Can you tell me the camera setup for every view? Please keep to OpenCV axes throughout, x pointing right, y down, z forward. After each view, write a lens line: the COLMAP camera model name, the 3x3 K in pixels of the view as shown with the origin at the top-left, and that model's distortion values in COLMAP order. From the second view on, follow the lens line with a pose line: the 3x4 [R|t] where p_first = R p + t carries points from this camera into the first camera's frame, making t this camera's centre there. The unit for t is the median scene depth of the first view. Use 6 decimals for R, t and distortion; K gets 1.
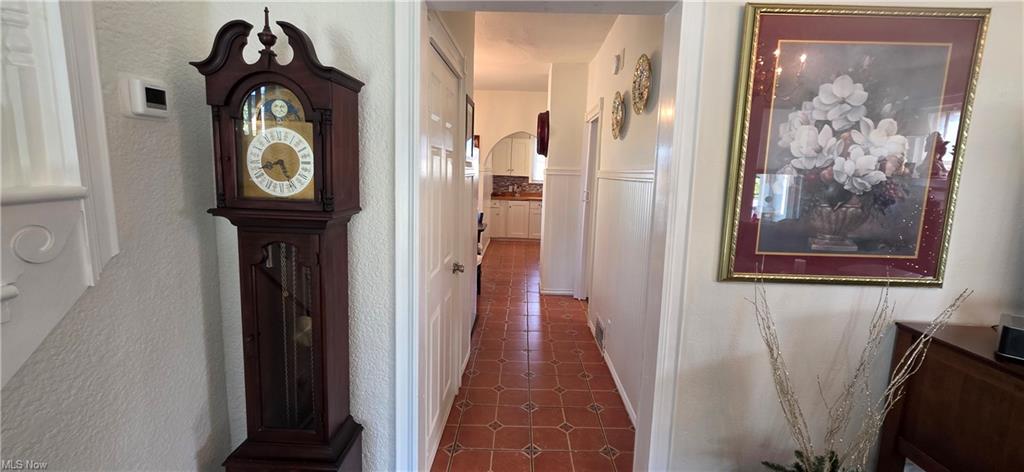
lens RADIAL K [[408.0, 0, 515.7], [0, 408.0, 221.5], [0, 0, 1]] dist [0.000065, -0.000077]
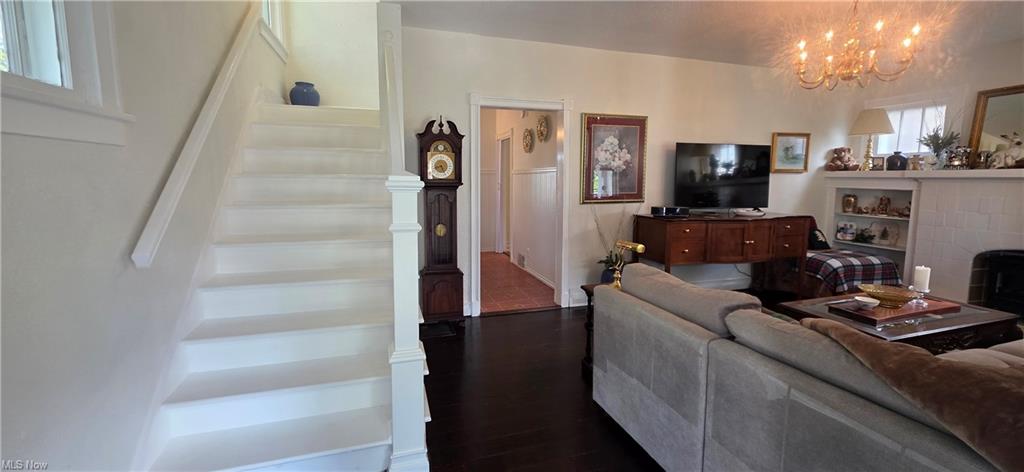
lens RADIAL K [[408.0, 0, 515.7], [0, 408.0, 221.5], [0, 0, 1]] dist [0.000065, -0.000077]
pose [[0.946733, -0.062442, 0.315908, -0.926645], [0.066054, 0.997816, -0.000728, 0.256638], [-0.315172, 0.021556, 0.948790, -1.727322]]
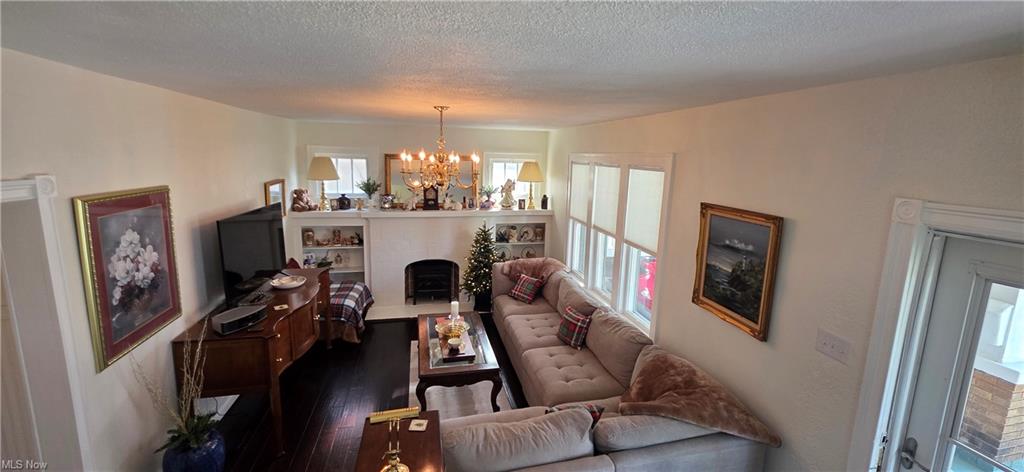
lens RADIAL K [[408.0, 0, 515.7], [0, 408.0, 221.5], [0, 0, 1]] dist [0.000065, -0.000077]
pose [[-0.245268, -0.193404, 0.949968, -1.252642], [0.086283, 0.971655, 0.220096, -0.620163], [-0.965608, 0.135949, -0.221628, -0.229900]]
